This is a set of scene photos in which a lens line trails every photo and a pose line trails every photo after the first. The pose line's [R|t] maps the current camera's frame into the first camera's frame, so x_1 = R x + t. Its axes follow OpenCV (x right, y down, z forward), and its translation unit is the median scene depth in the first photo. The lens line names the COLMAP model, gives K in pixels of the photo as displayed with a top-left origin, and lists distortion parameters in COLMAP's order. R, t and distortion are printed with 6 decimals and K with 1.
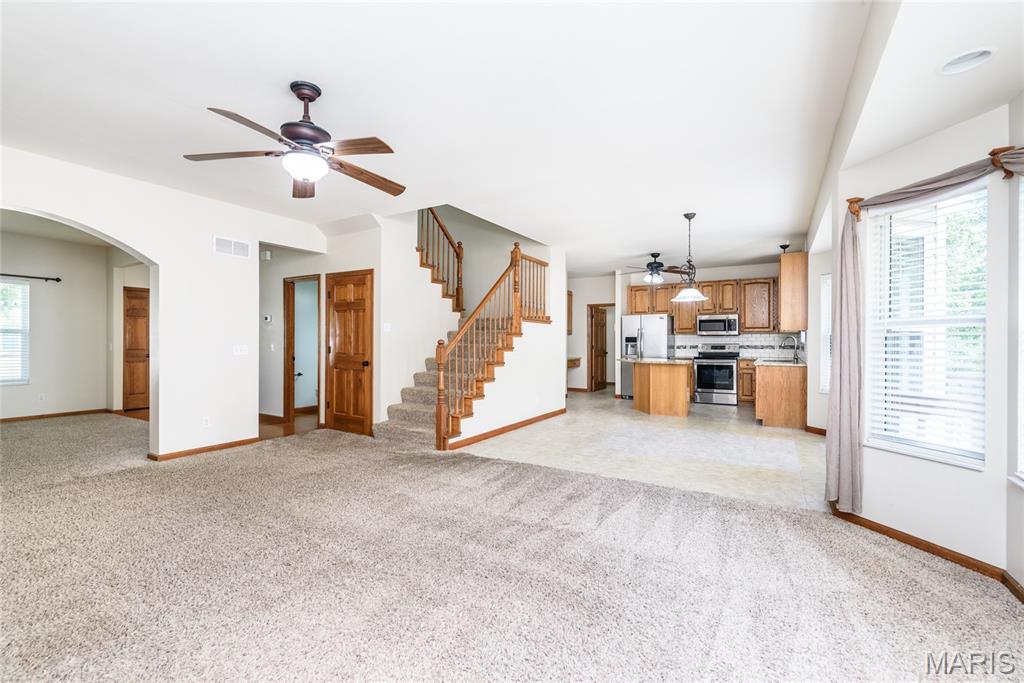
lens RADIAL K [[438.3, 0, 512.4], [0, 438.3, 341.0], [0, 0, 1]] dist [-0.001511, -0.000192]
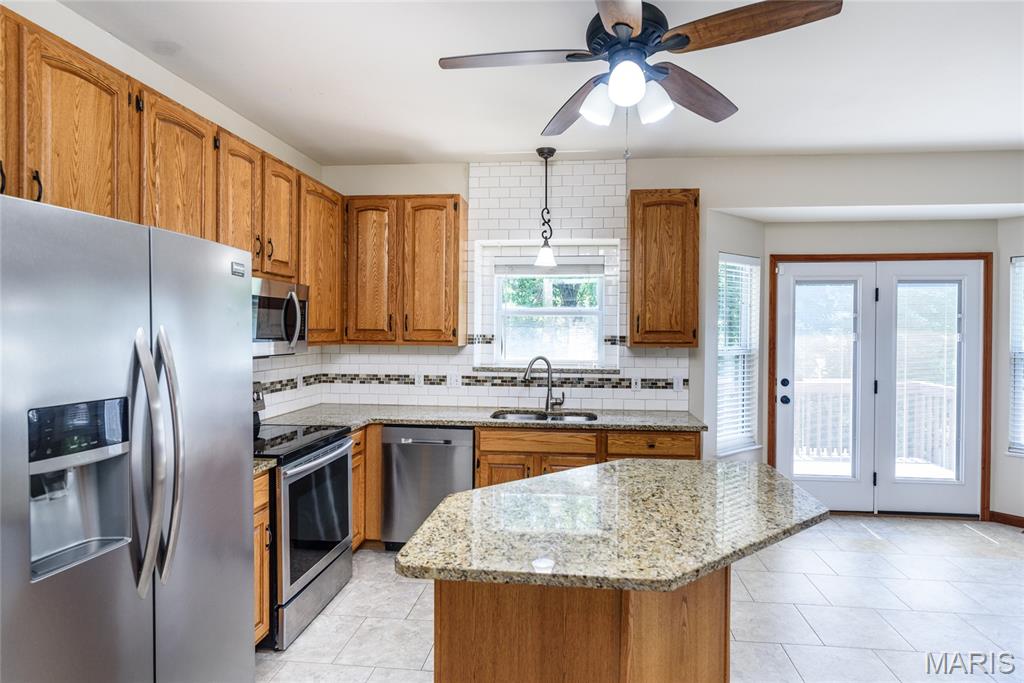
lens RADIAL K [[562.0, 0, 516.5], [0, 562.0, 335.2], [0, 0, 1]] dist [0.000913, -0.002814]
pose [[-0.415380, -0.012251, 0.909566, 0.093382], [-0.007203, 0.999922, 0.010179, -0.030066], [-0.909619, -0.002323, -0.415436, 0.986915]]
